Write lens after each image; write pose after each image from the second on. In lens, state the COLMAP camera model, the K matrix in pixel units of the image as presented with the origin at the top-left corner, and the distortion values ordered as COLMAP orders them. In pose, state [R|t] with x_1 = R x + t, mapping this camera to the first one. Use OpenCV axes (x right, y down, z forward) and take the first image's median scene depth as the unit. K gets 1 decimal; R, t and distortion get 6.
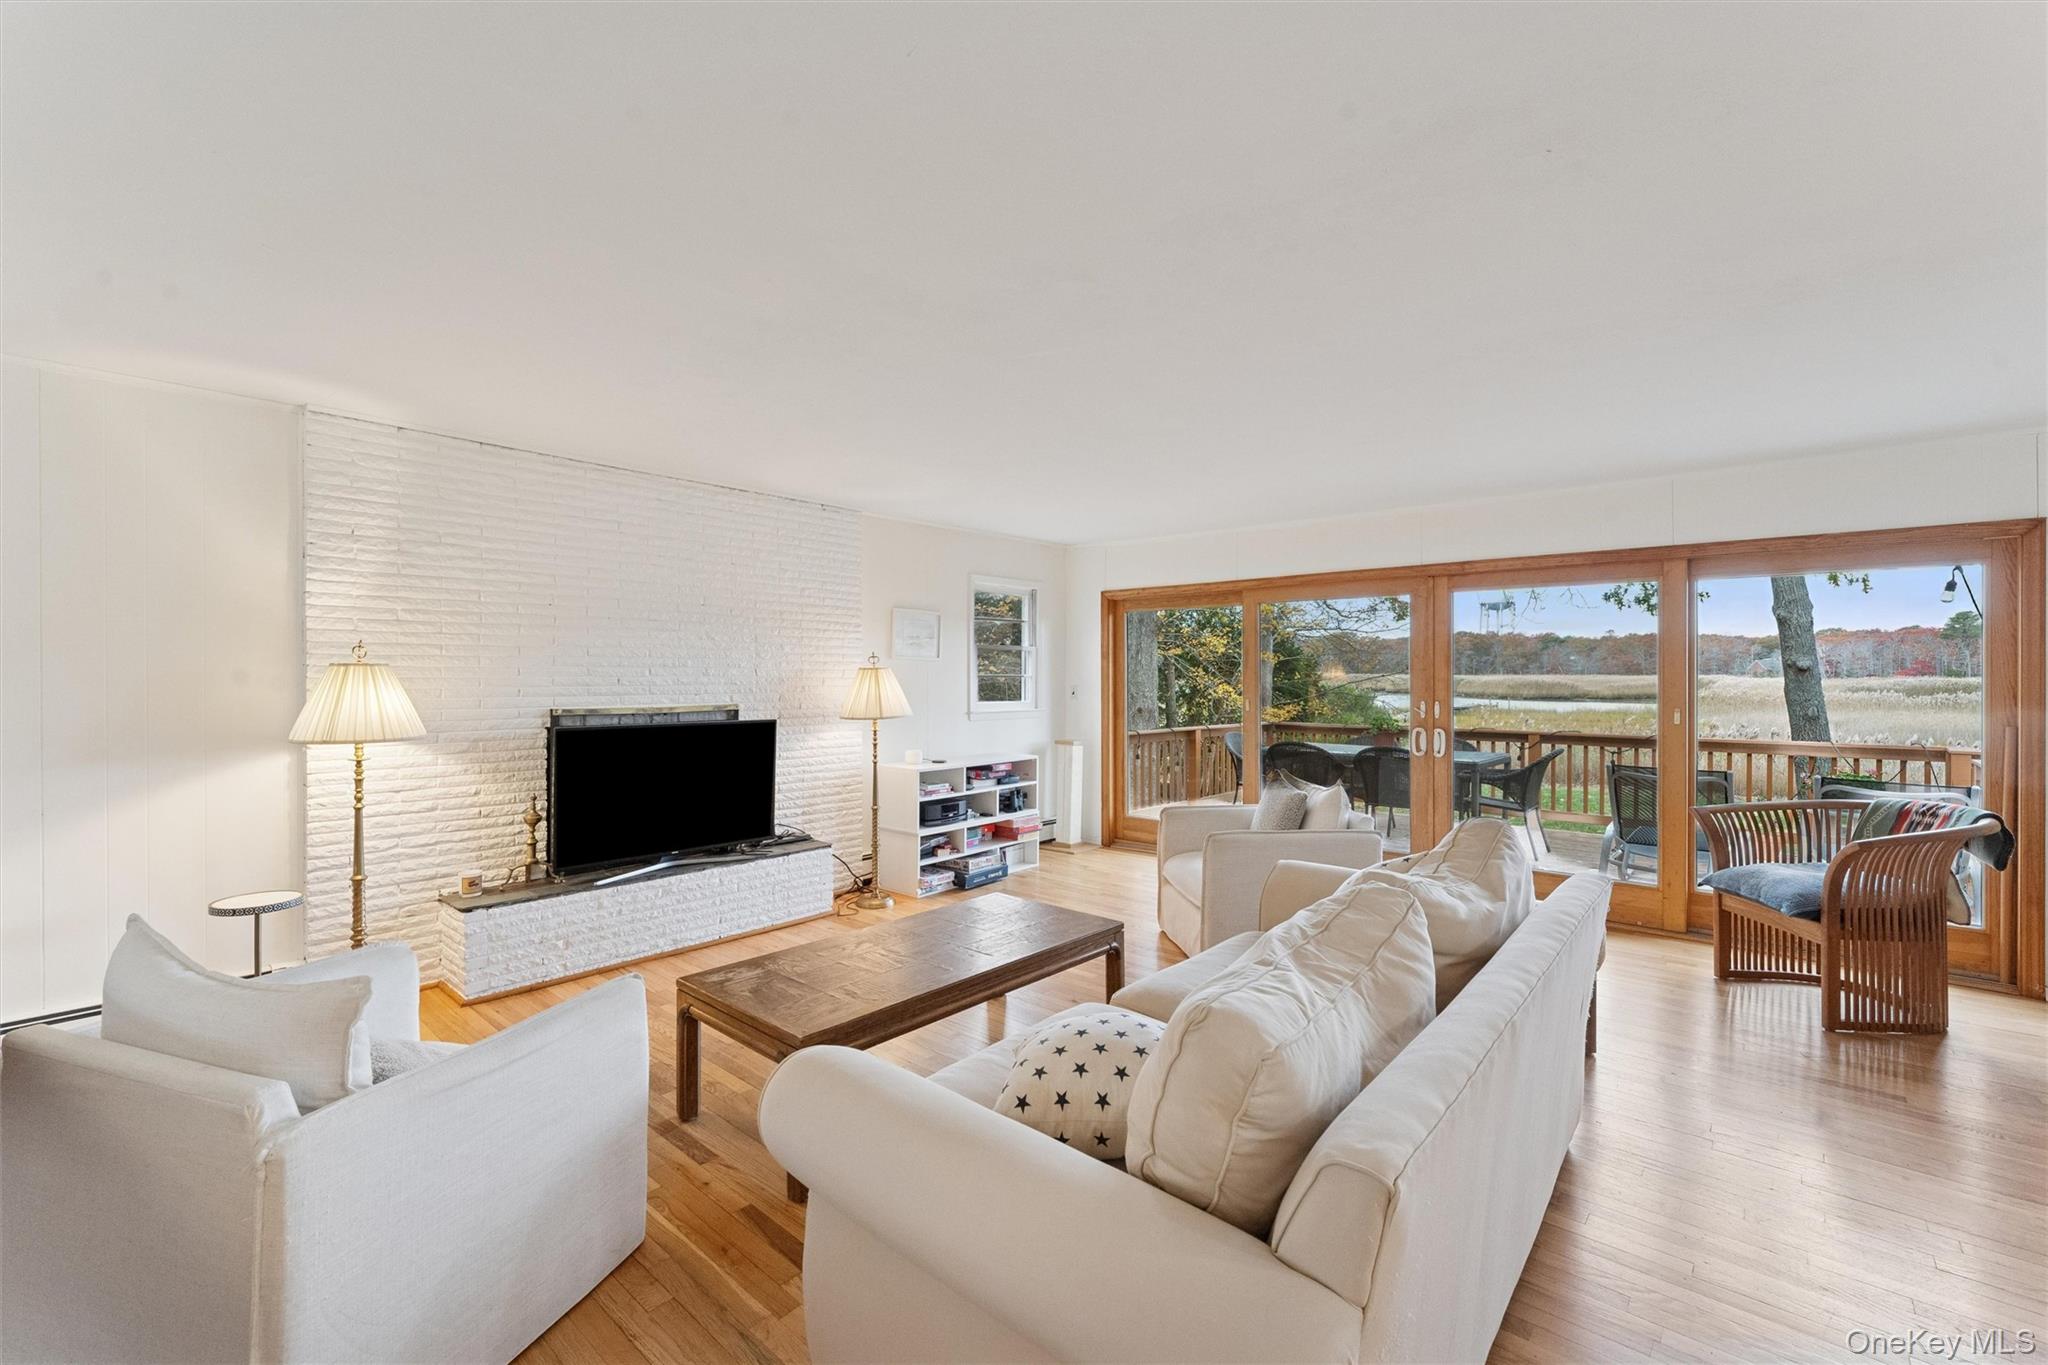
lens RADIAL K [[843.0, 0, 1024.5], [0, 843.0, 677.1], [0, 0, 1]] dist [-0.000819, 0.000288]
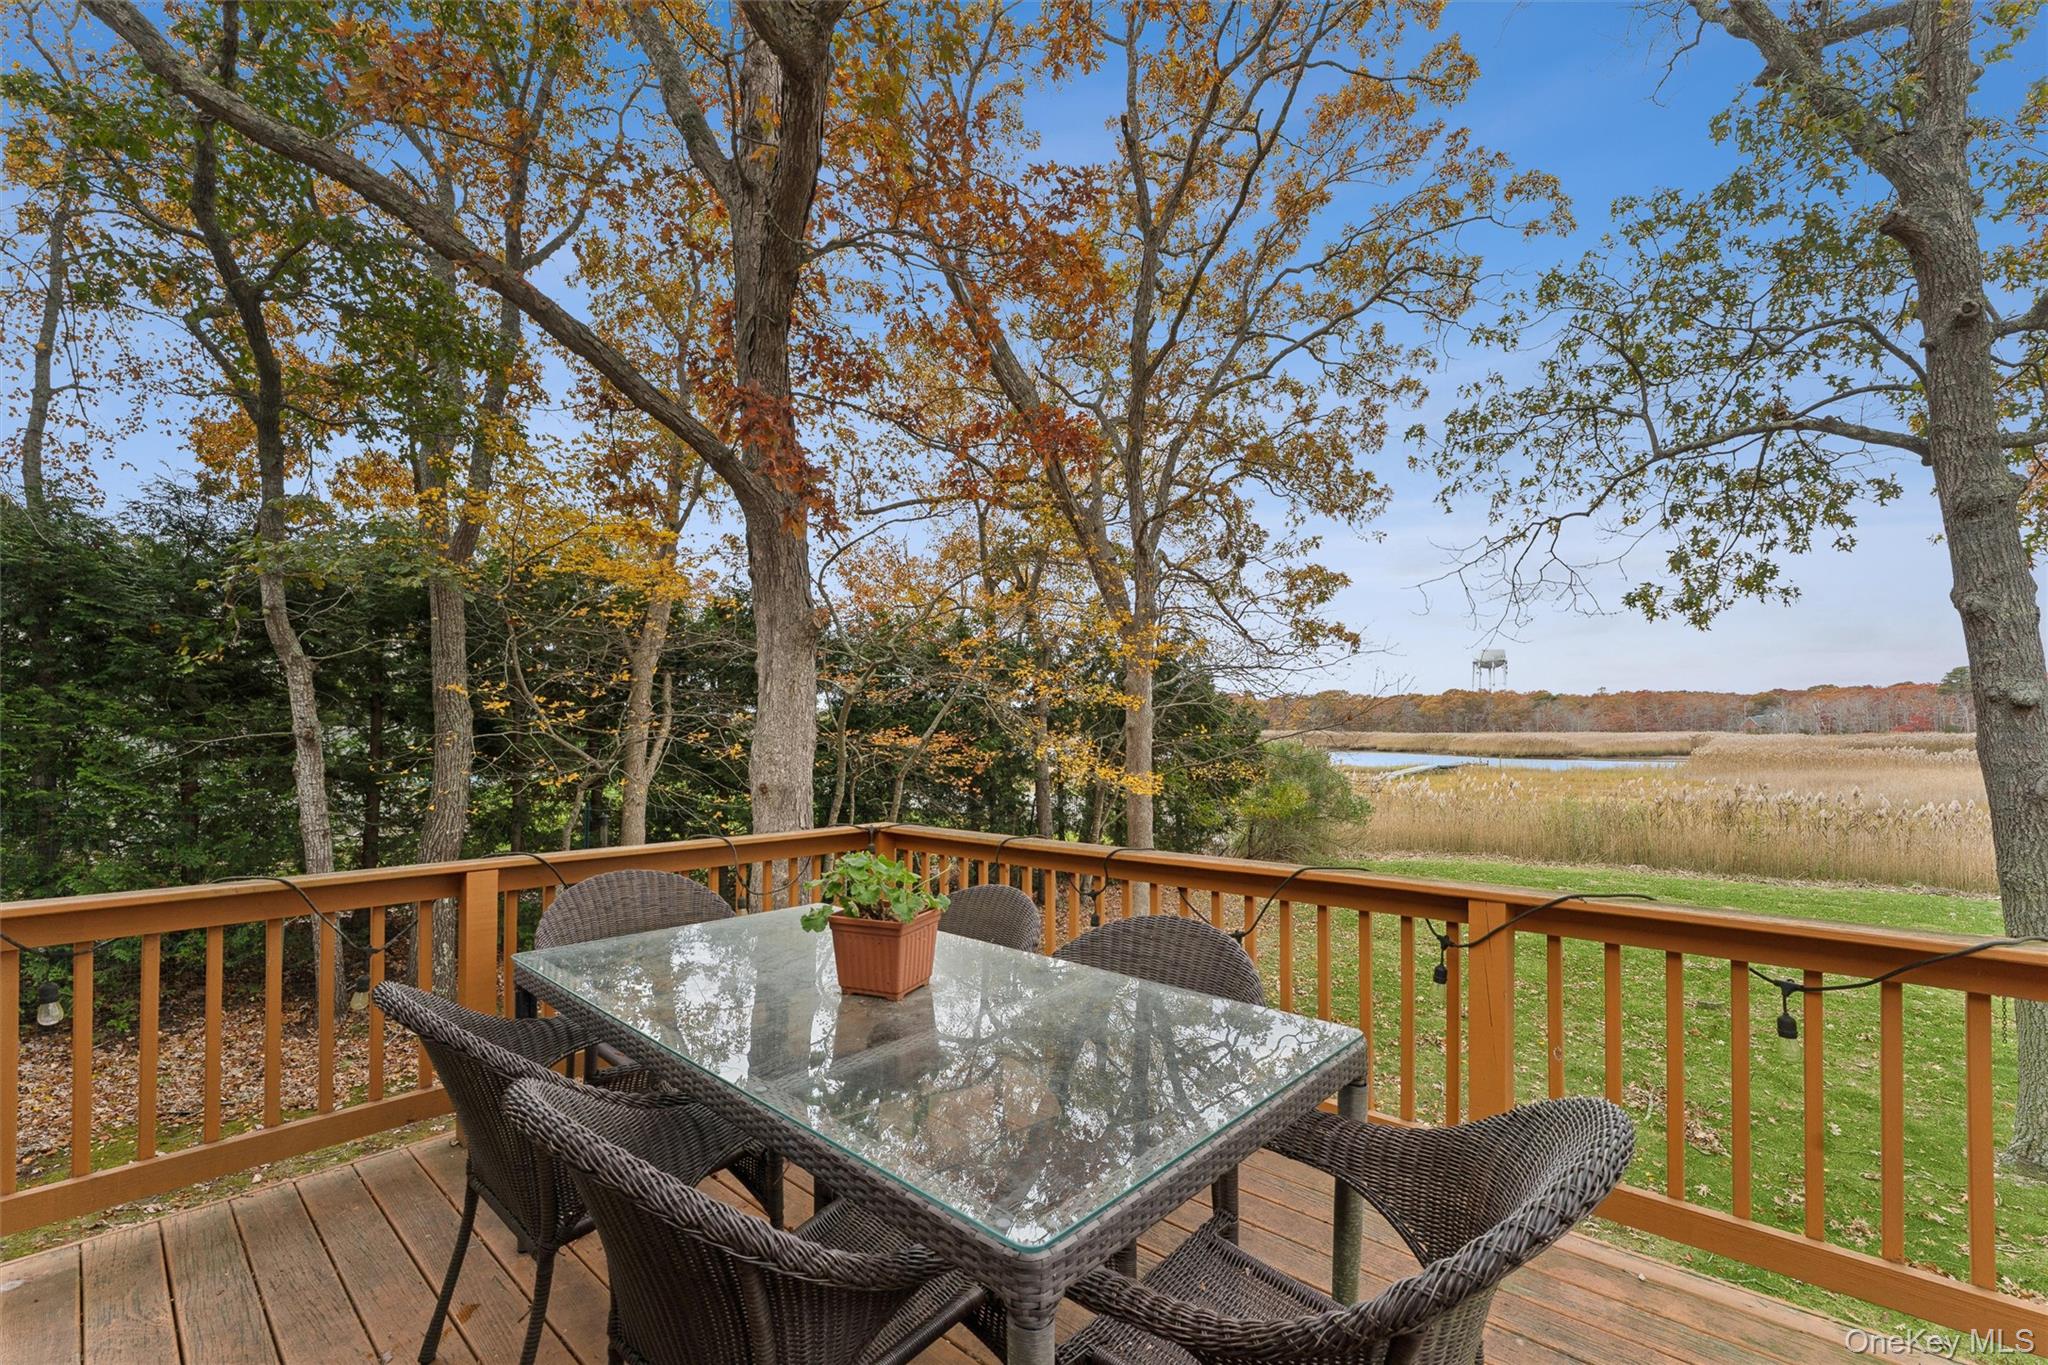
lens RADIAL K [[843.0, 0, 1016.4], [0, 843.0, 723.5], [0, 0, 1]] dist [-0.000819, 0.000288]
pose [[0.999992, -0.003927, -0.000524, 0.592263], [0.003918, 0.999871, -0.015598, 0.014997], [0.000586, 0.015596, 0.999878, 0.948833]]
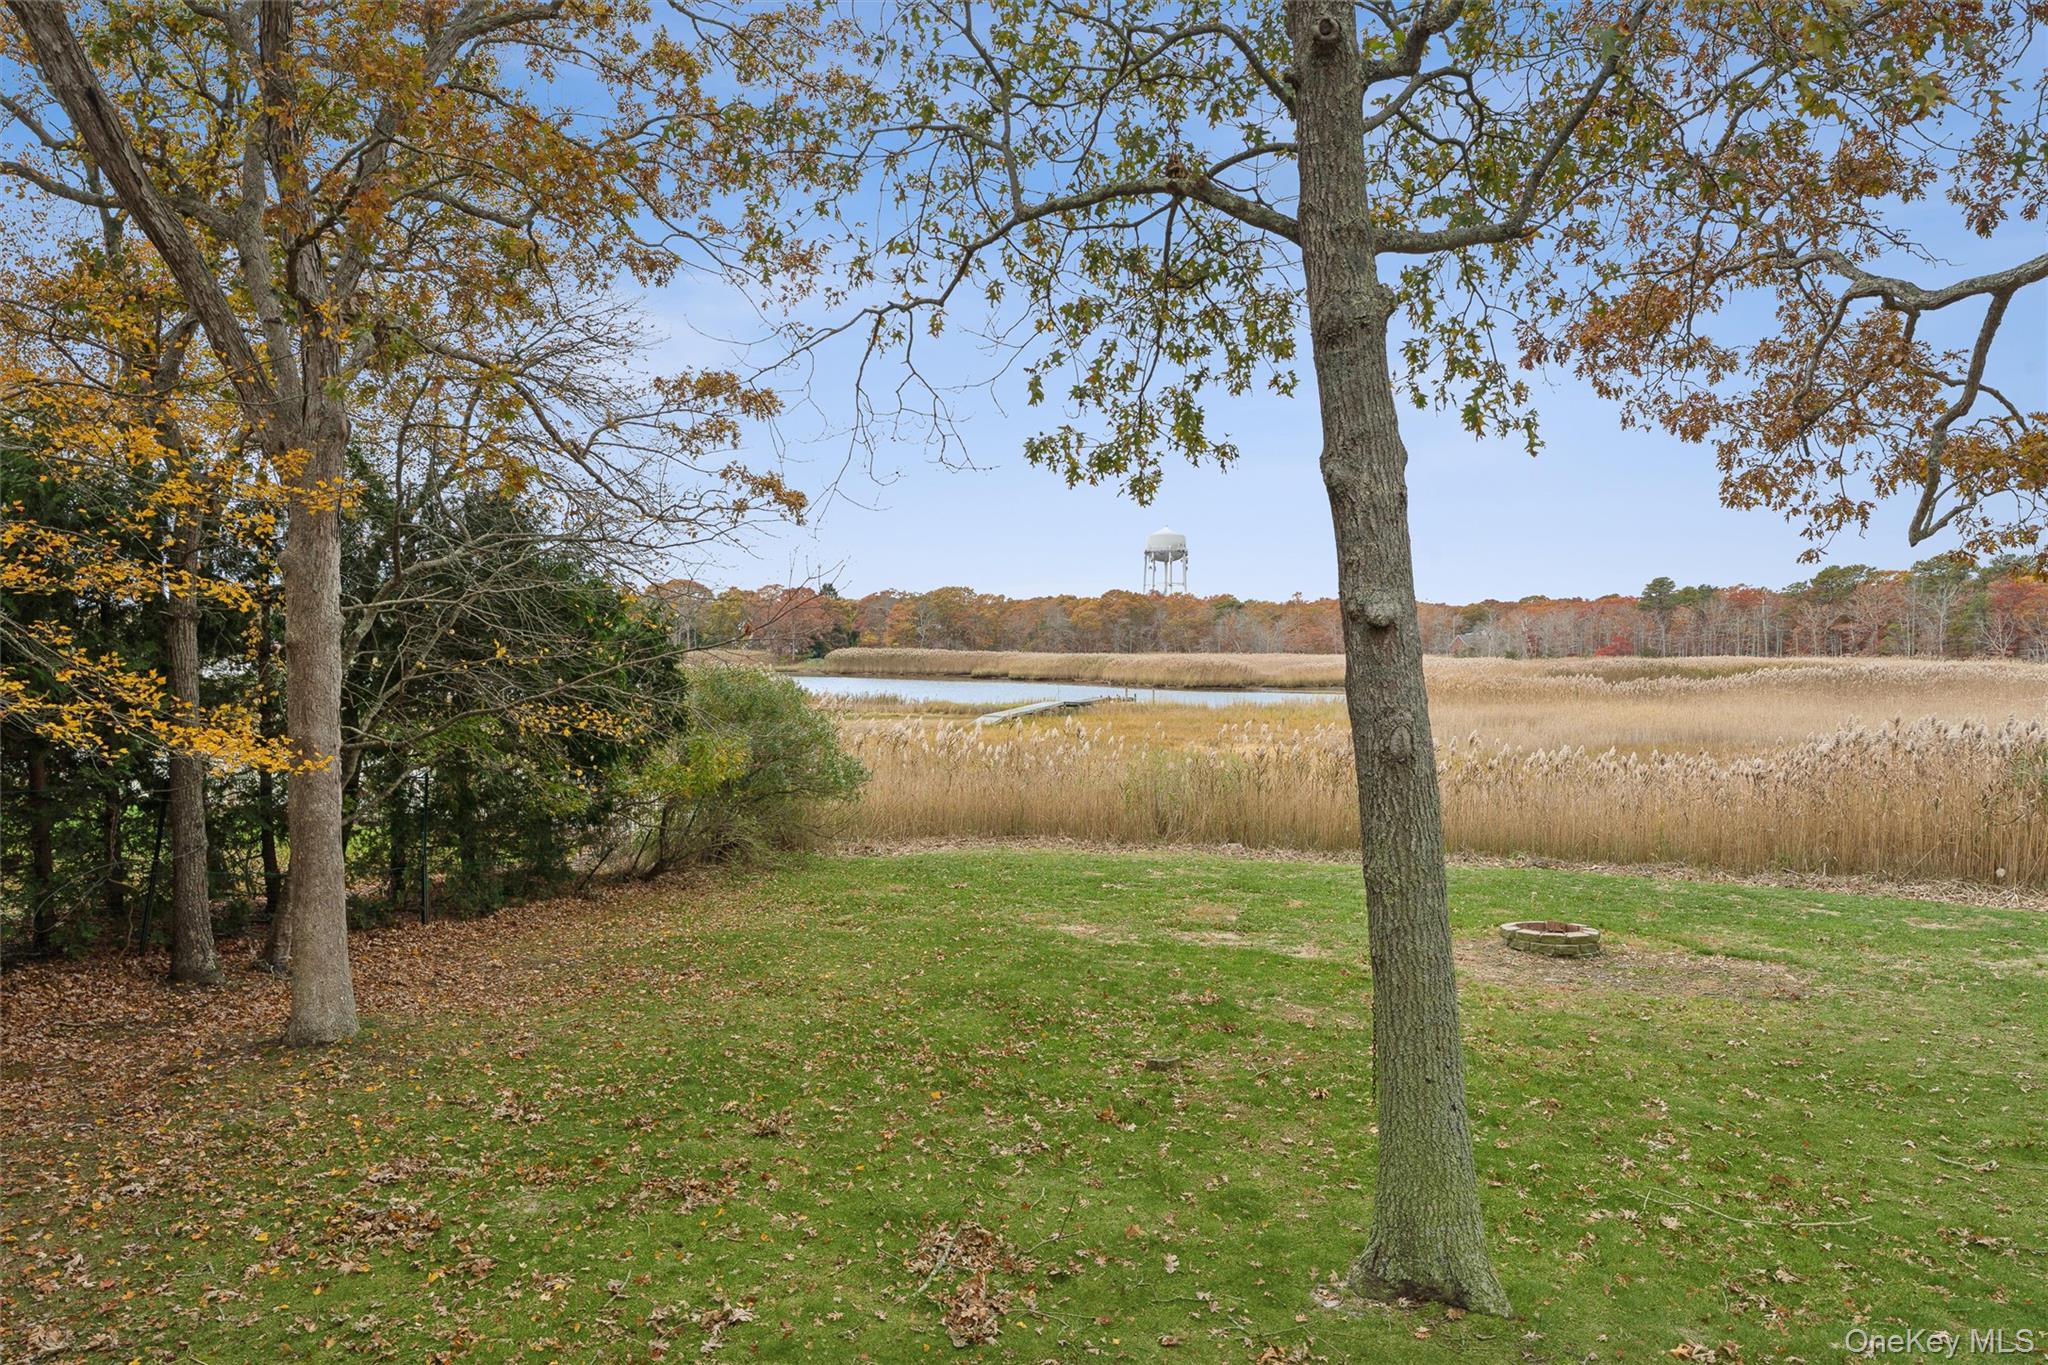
lens RADIAL K [[1366.8, 0, 992.2], [0, 1366.8, 687.0], [0, 0, 1]] dist [0.005086, -0.001614]
pose [[0.926102, -0.006786, 0.377211, 1.093705], [-0.001865, 0.999744, 0.022563, 0.007539], [-0.377268, -0.021599, 0.925852, 1.036348]]
